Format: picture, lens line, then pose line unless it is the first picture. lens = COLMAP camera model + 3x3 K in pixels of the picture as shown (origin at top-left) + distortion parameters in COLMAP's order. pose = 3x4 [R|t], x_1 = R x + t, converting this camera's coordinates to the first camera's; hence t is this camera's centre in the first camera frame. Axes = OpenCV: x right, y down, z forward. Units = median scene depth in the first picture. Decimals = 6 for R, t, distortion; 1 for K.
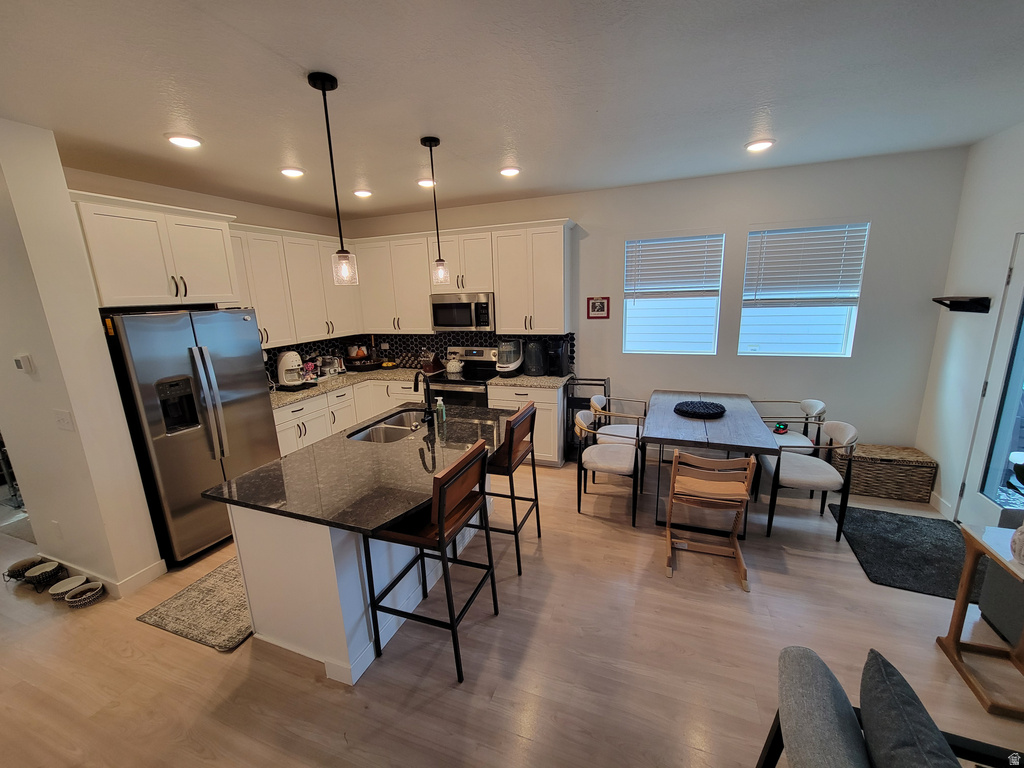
lens RADIAL K [[418.4, 0, 504.8], [0, 418.4, 383.3], [0, 0, 1]] dist [0.002624, 0.000686]
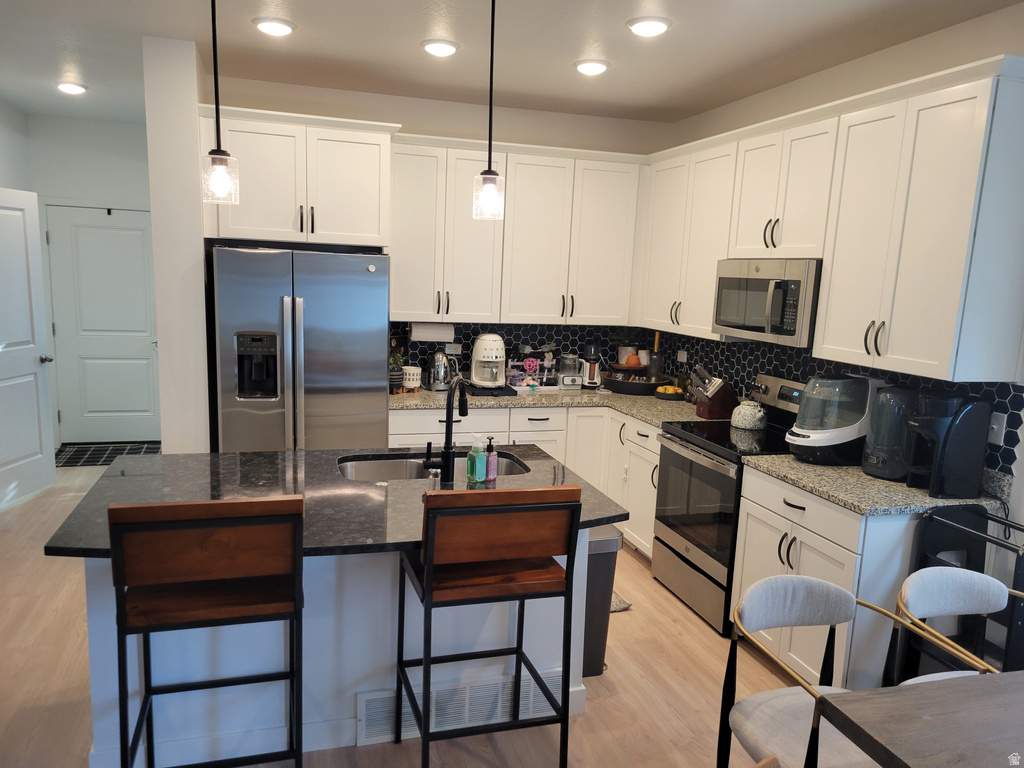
lens RADIAL K [[774.9, 0, 508.7], [0, 774.9, 401.1], [0, 0, 1]] dist [0.044479, -0.003174]
pose [[0.611079, 0.190367, -0.768338, 0.507625], [-0.231179, 0.971253, 0.056780, -0.059382], [0.757059, 0.142927, 0.637521, 0.337412]]
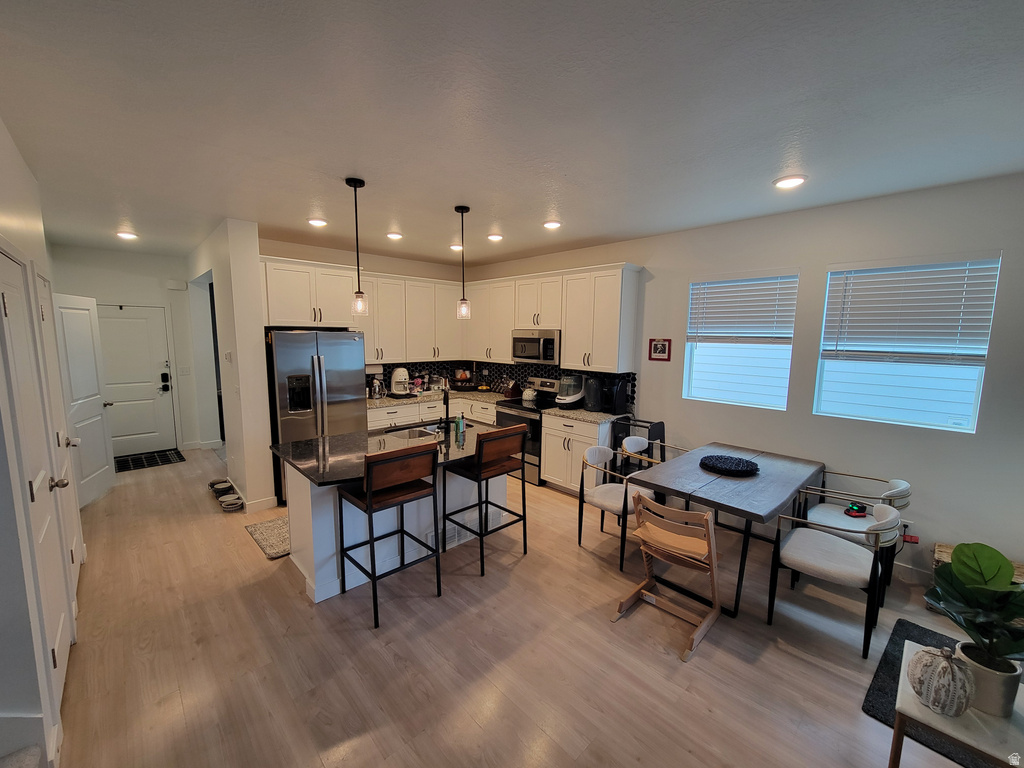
lens RADIAL K [[418.4, 0, 506.3], [0, 418.4, 383.6], [0, 0, 1]] dist [0.002624, 0.000686]
pose [[0.901001, 0.096986, -0.422837, 0.389234], [-0.135094, 0.988951, -0.061029, 0.007817], [0.412246, 0.112110, 0.904148, -0.030330]]
